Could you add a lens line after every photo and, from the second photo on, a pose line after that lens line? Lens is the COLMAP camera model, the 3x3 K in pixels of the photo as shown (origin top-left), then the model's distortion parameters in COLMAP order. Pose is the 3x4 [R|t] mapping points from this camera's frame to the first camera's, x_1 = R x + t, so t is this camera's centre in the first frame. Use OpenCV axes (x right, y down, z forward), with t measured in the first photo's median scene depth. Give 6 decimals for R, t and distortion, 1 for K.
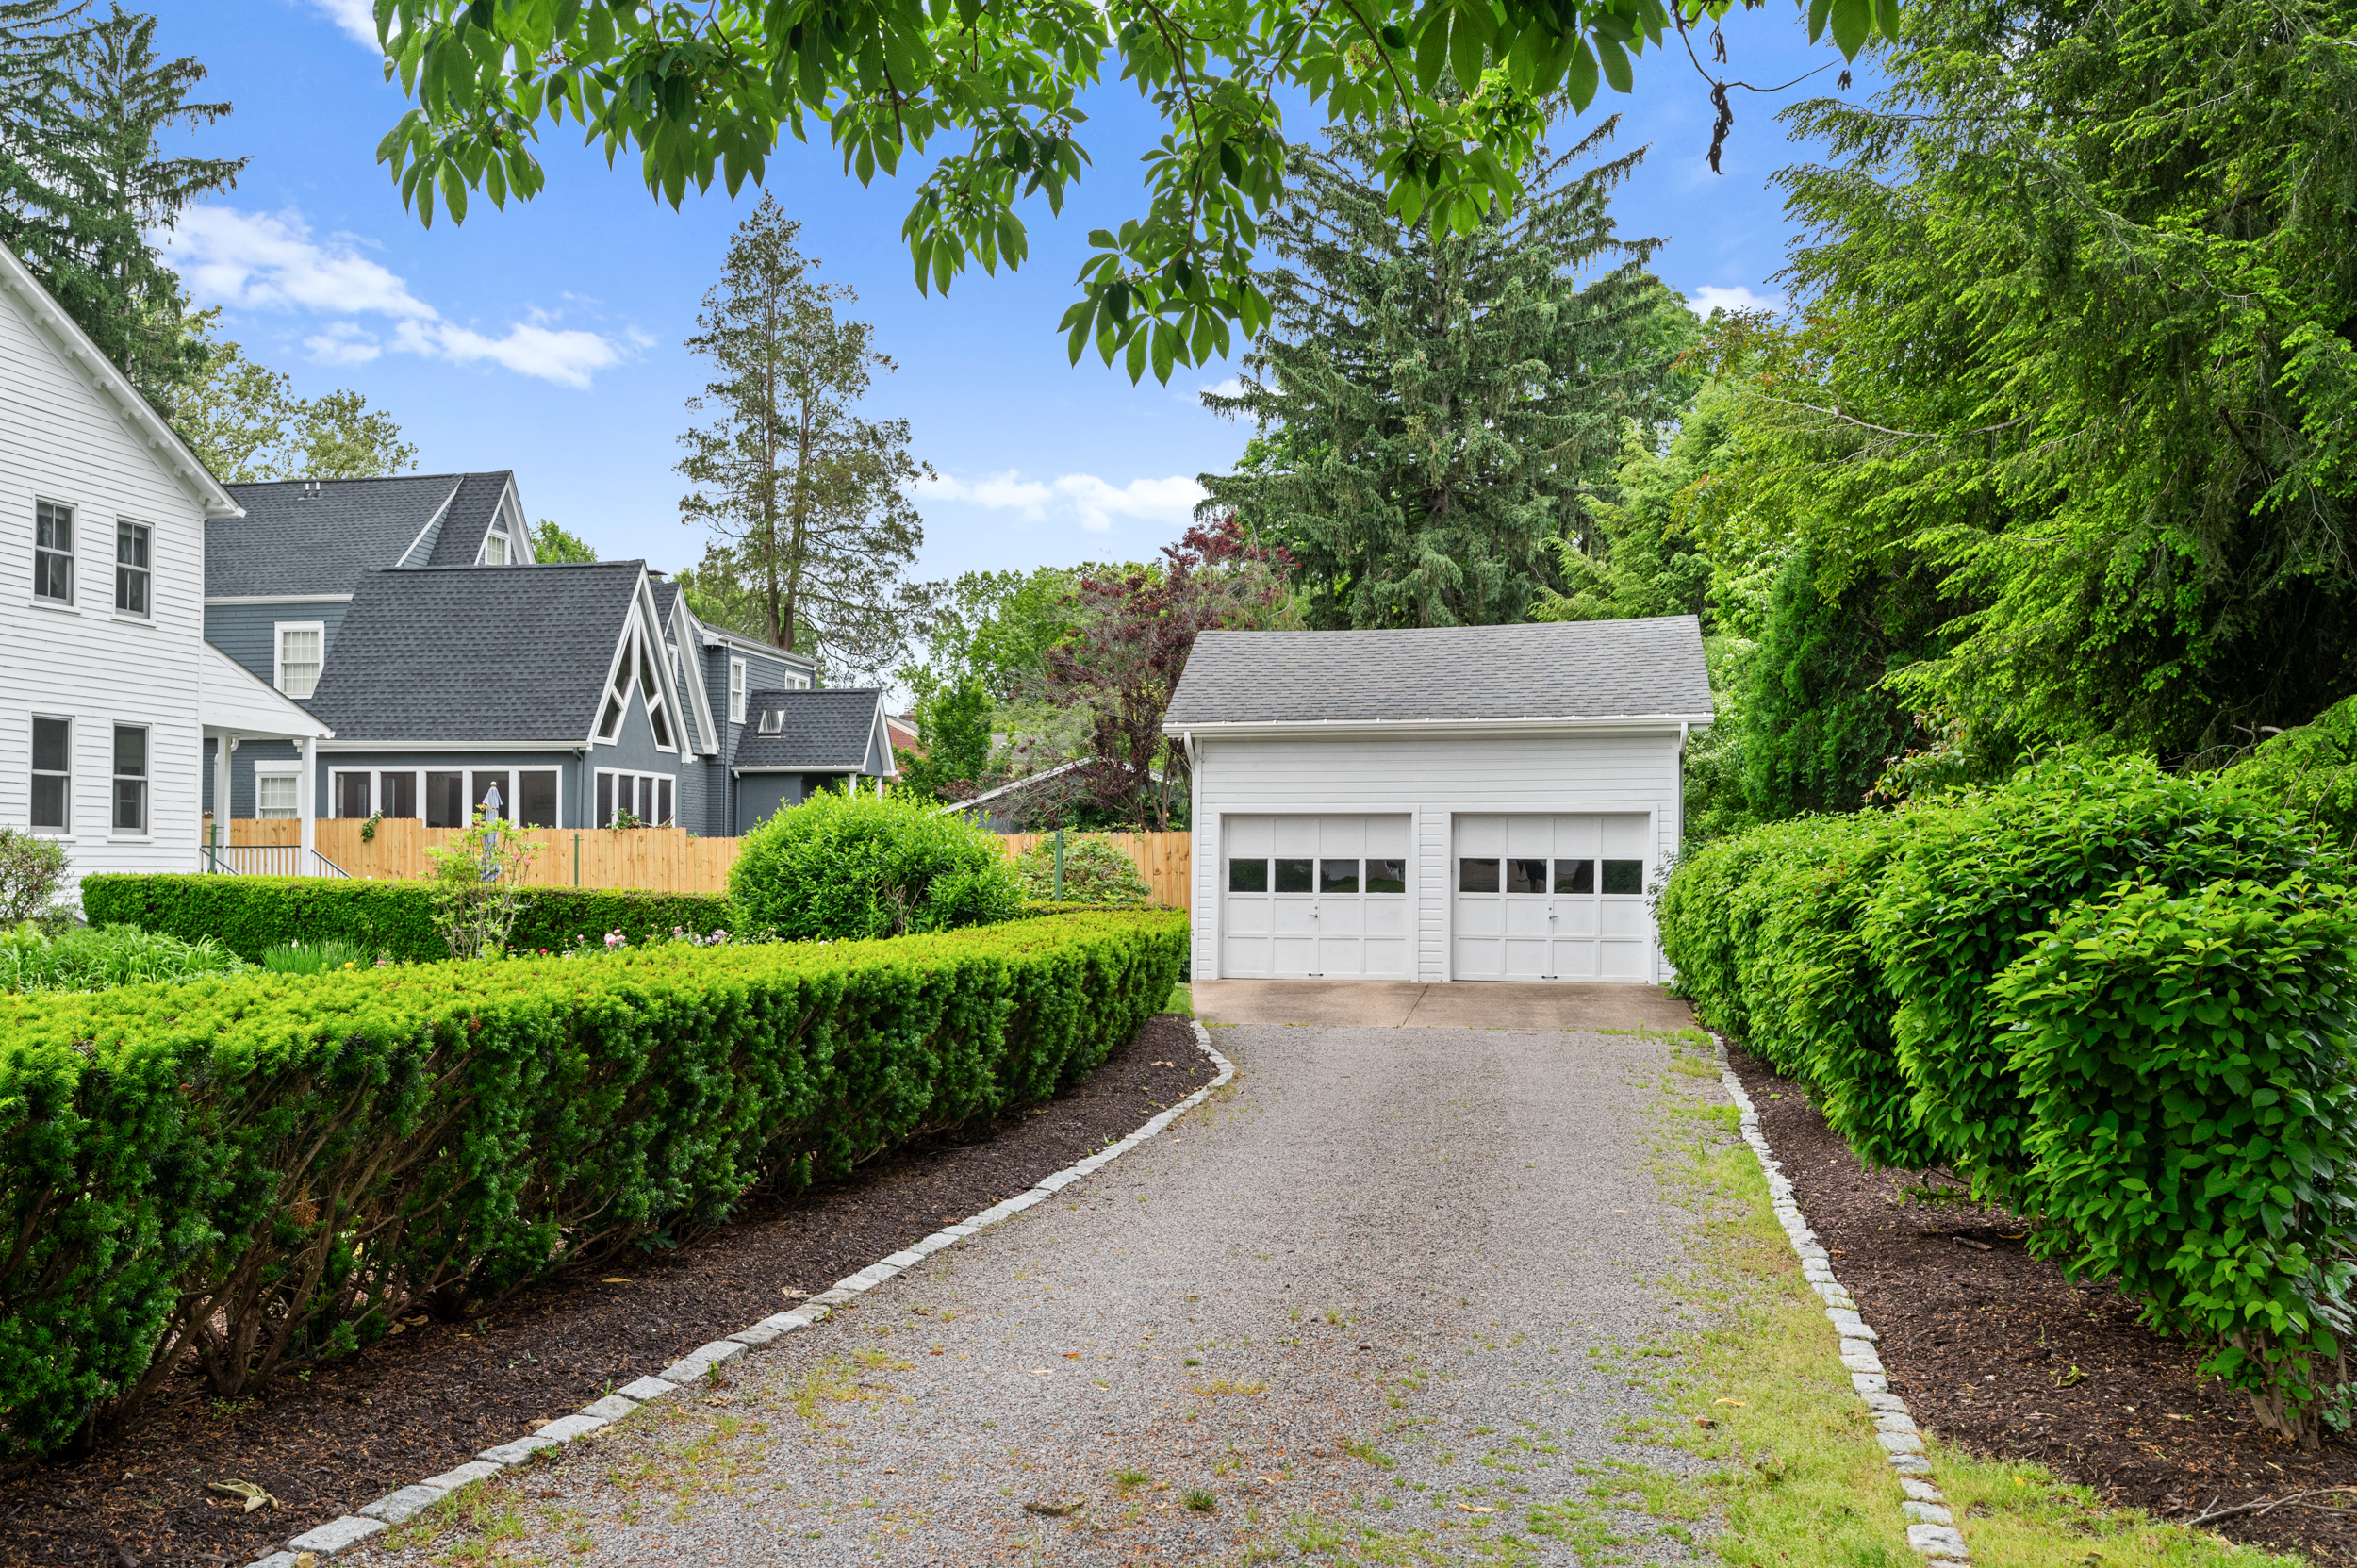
lens RADIAL K [[2080.1, 0, 1171.5], [0, 2080.1, 841.2], [0, 0, 1]] dist [-0.016430, 0.006280]
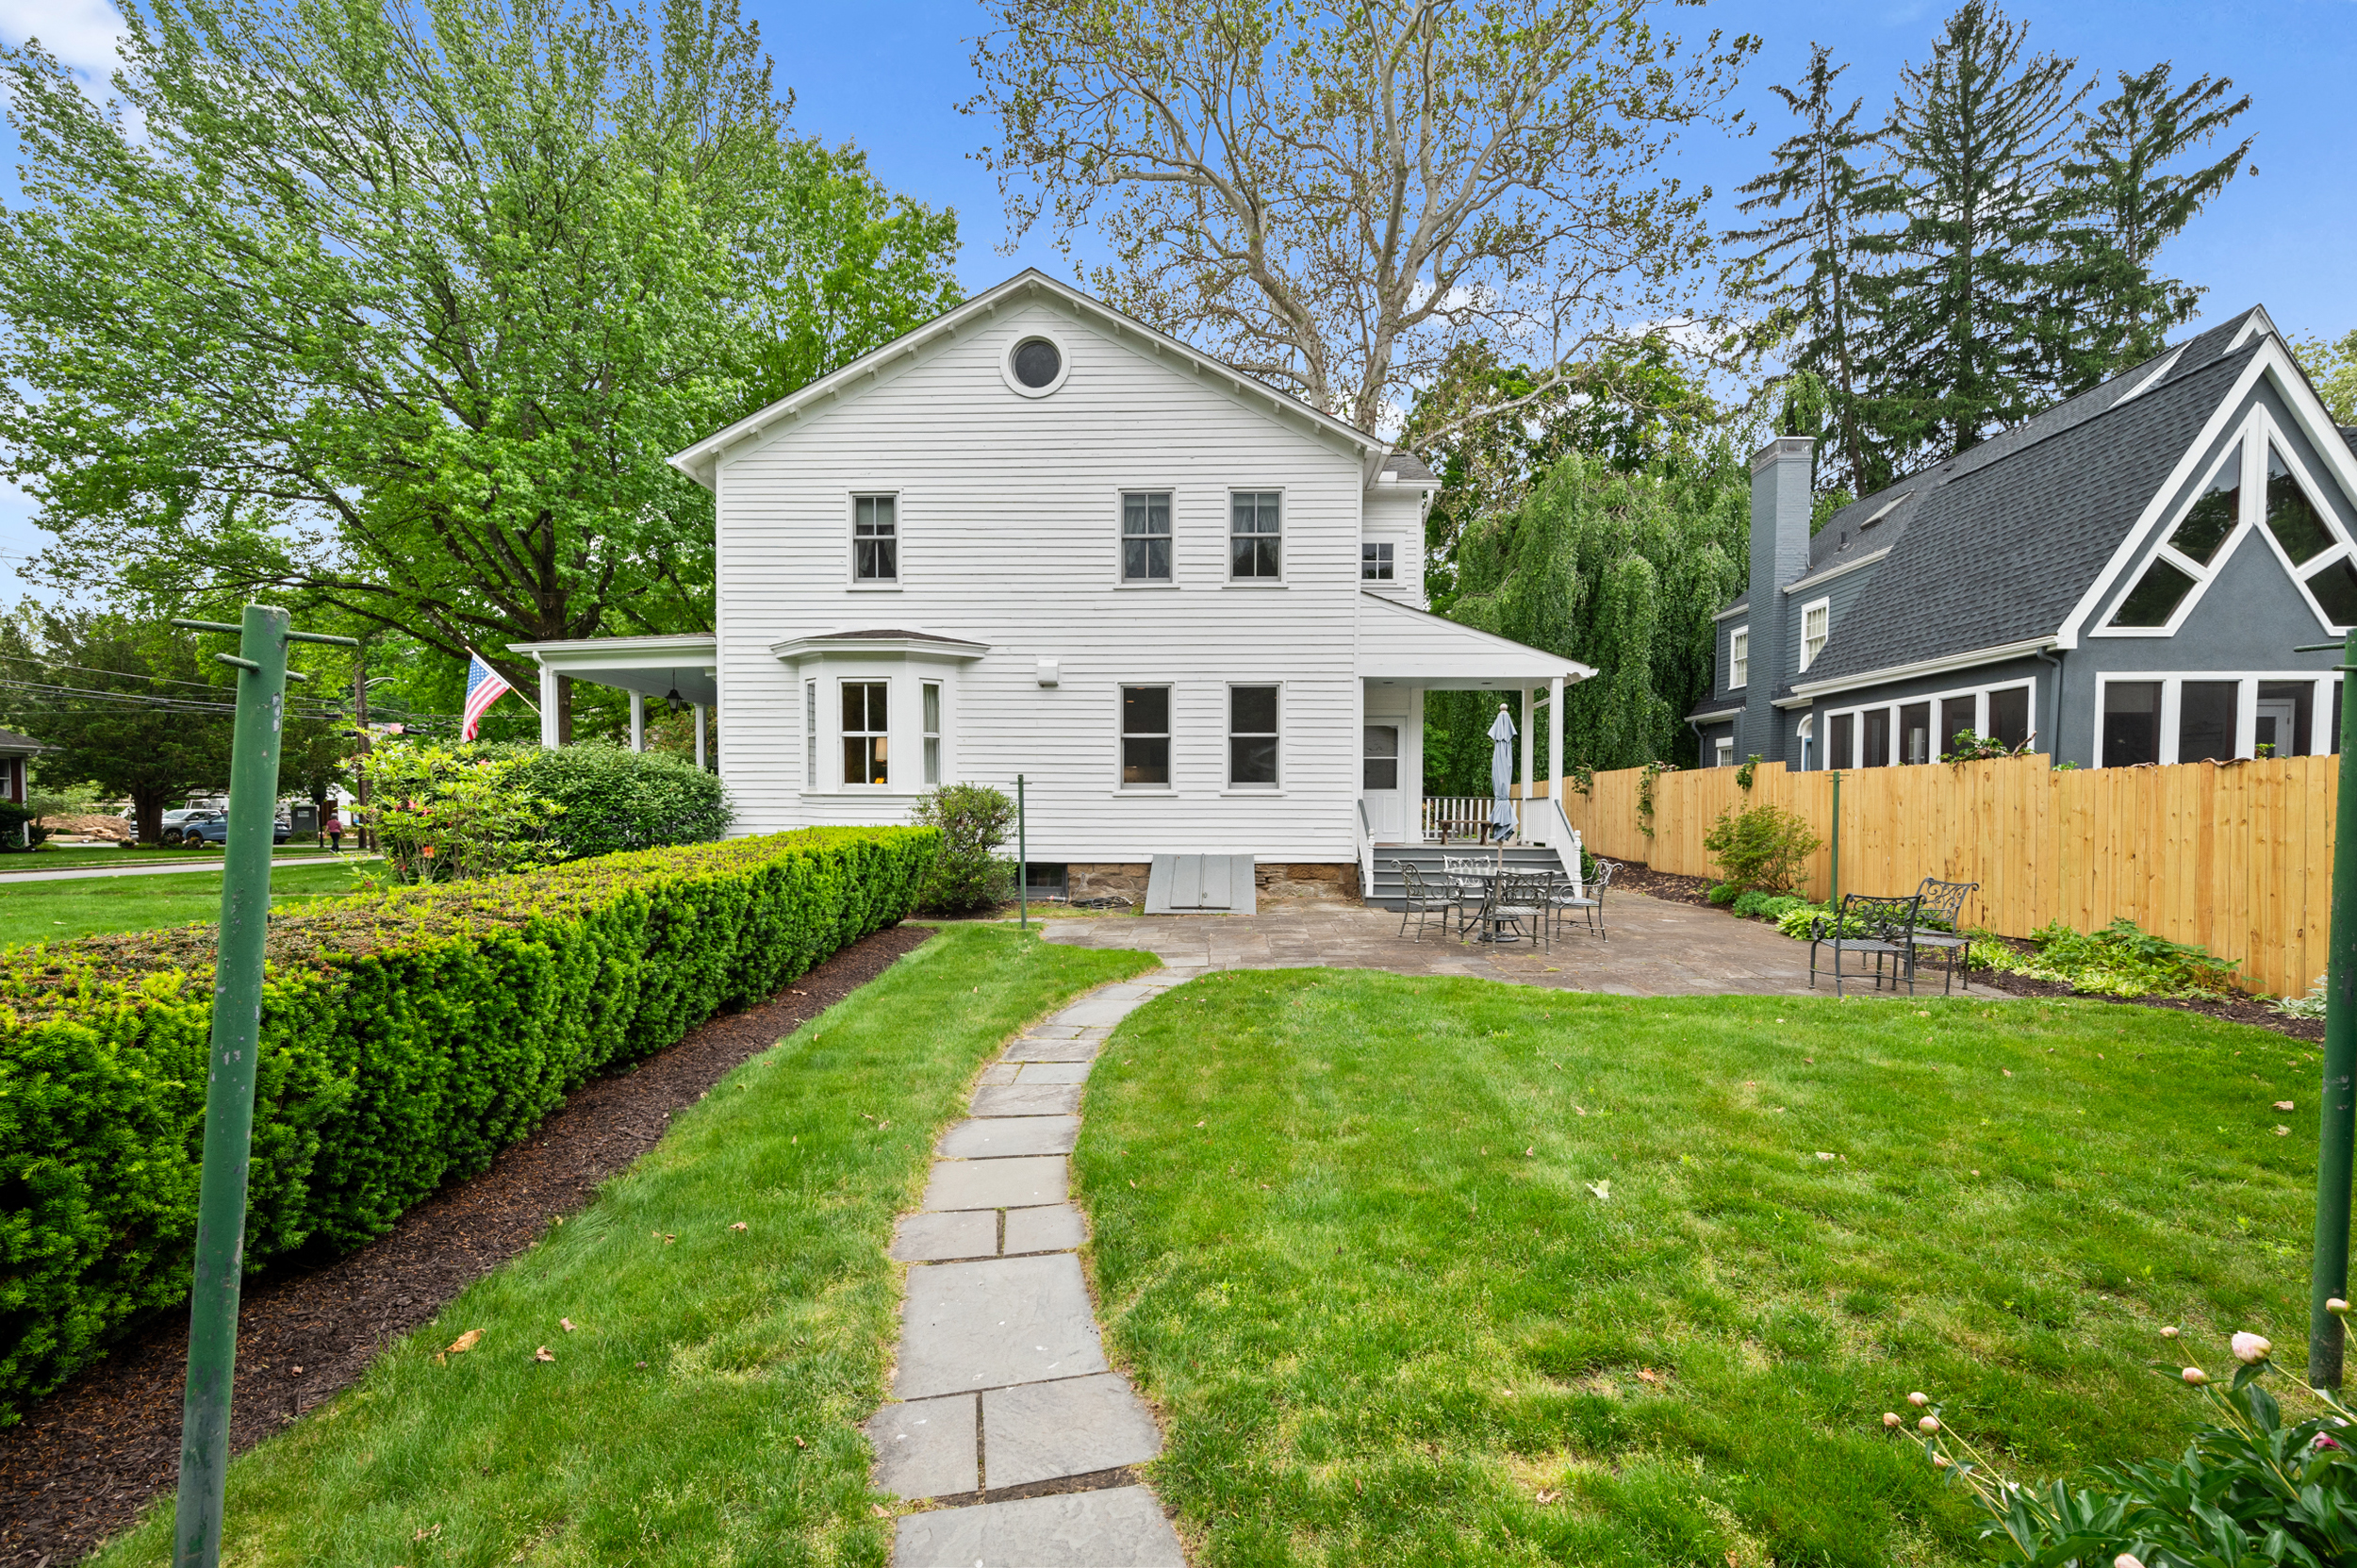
lens RADIAL K [[1085.5, 0, 1175.8], [0, 1085.5, 816.3], [0, 0, 1]] dist [-0.001519, -0.000560]
pose [[0.137375, -0.000289, -0.990519, 0.028590], [0.009395, 0.999955, 0.001011, 0.007458], [0.990475, -0.009445, 0.137371, 0.691461]]
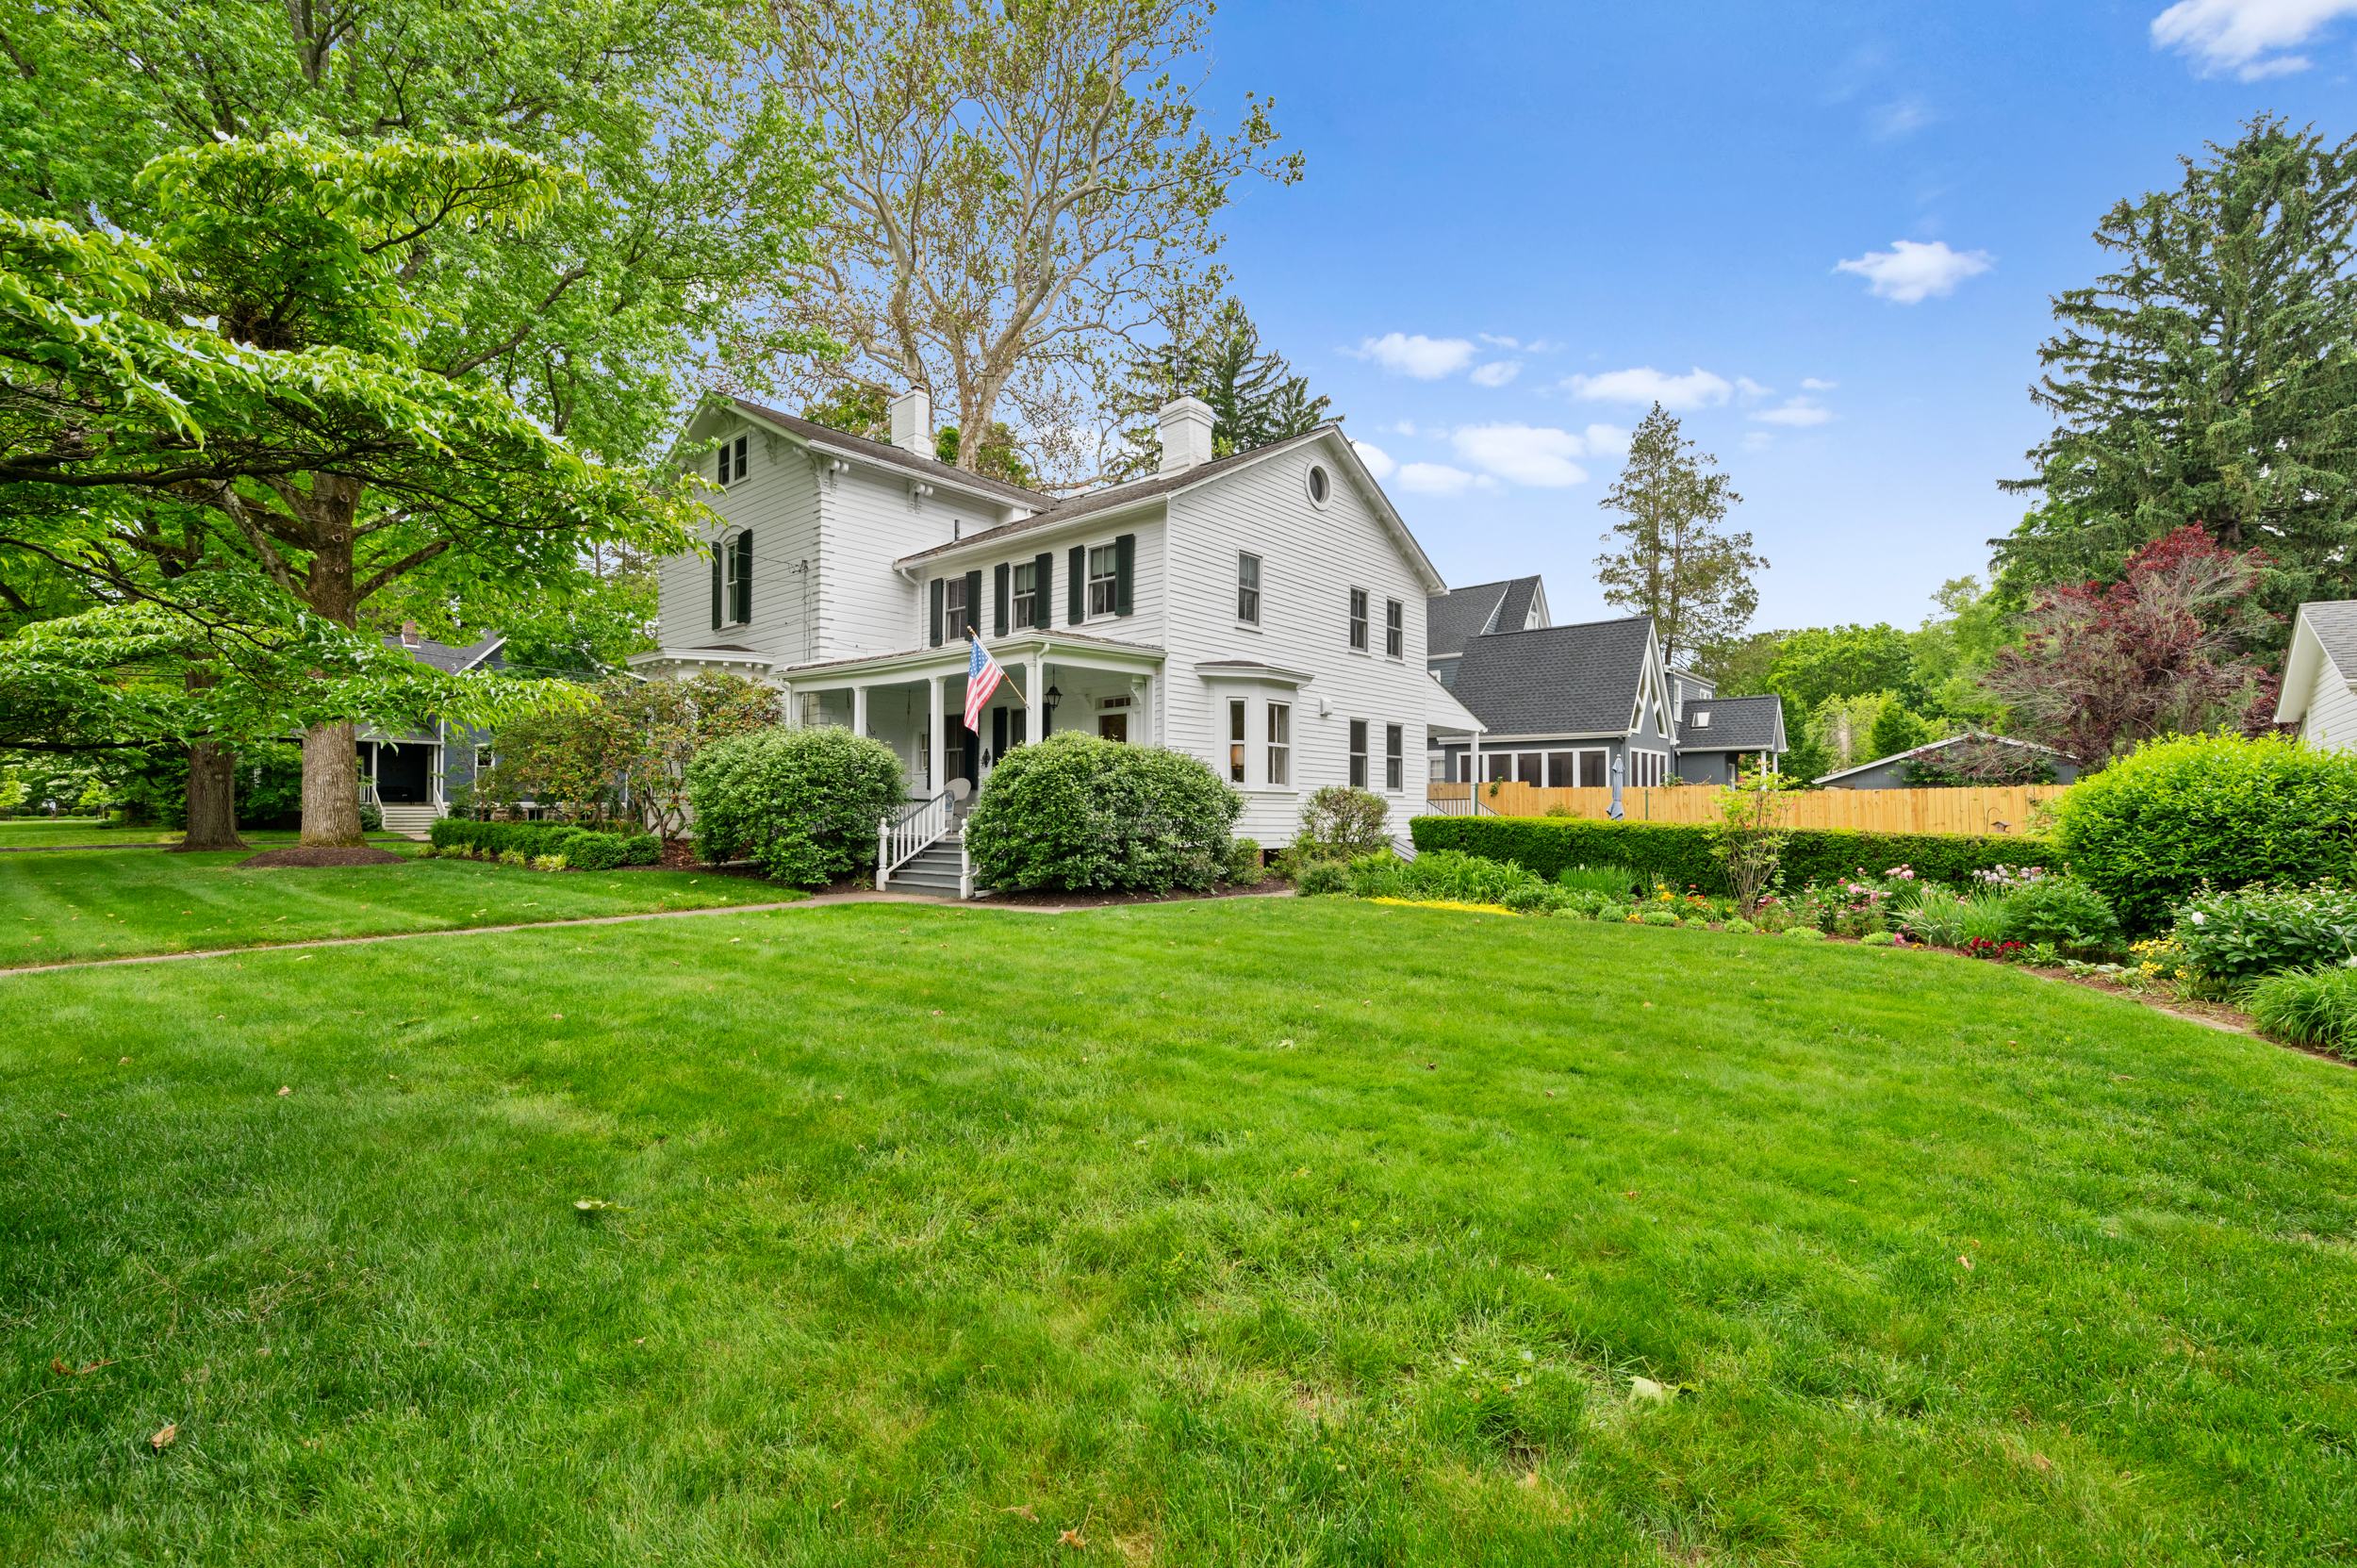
lens RADIAL K [[1046.0, 0, 1178.5], [0, 1046.0, 784.0], [0, 0, 1]] dist [-0.000045, -0.000163]
pose [[0.862531, -0.013496, -0.505824, -0.182007], [0.005900, 0.999845, -0.016618, 0.002593], [0.505970, 0.011349, 0.862477, 0.159205]]
